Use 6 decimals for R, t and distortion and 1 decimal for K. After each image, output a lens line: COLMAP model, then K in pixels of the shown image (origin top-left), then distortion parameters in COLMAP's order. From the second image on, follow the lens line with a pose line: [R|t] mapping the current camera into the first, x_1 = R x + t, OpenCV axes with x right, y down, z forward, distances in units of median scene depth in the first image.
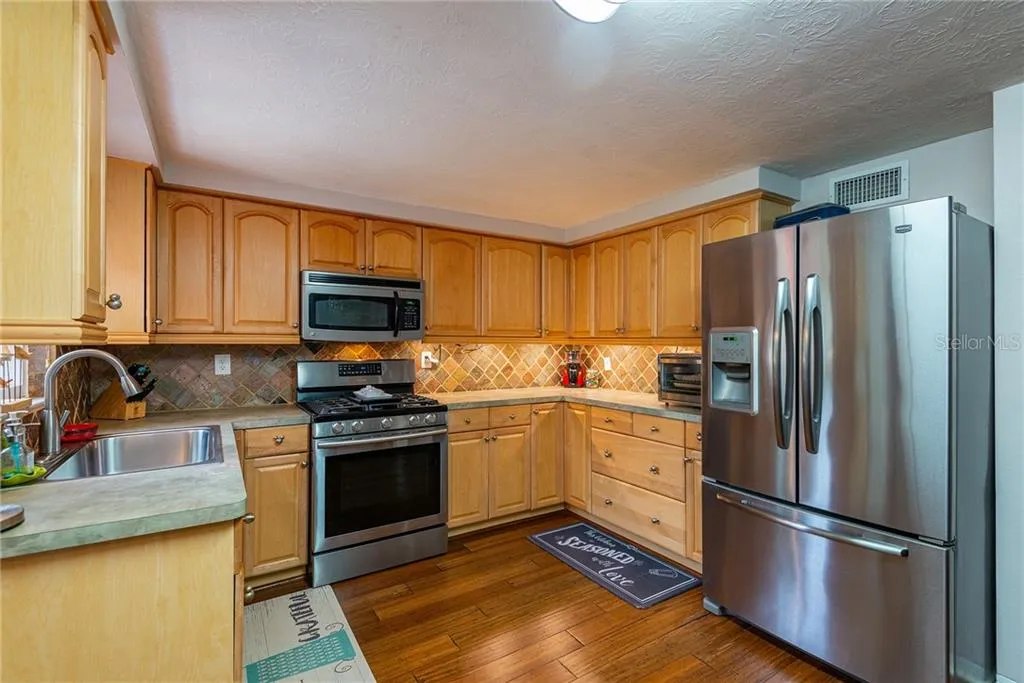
lens RADIAL K [[467.6, 0, 514.2], [0, 467.6, 335.2], [0, 0, 1]] dist [0.020234, -0.003520]
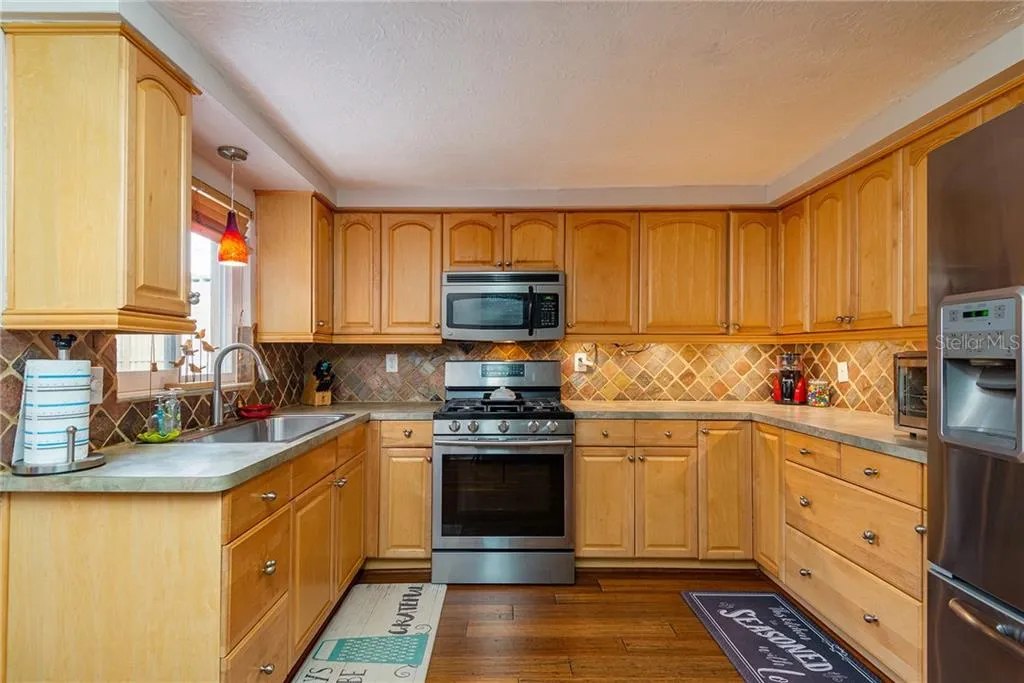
lens RADIAL K [[483.5, 0, 503.0], [0, 483.5, 346.3], [0, 0, 1]] dist [0.017501, -0.008913]
pose [[0.838350, -0.011343, -0.545014, 0.230910], [0.010255, 0.999935, -0.005037, 0.031045], [0.545036, -0.001366, 0.838412, 0.183594]]
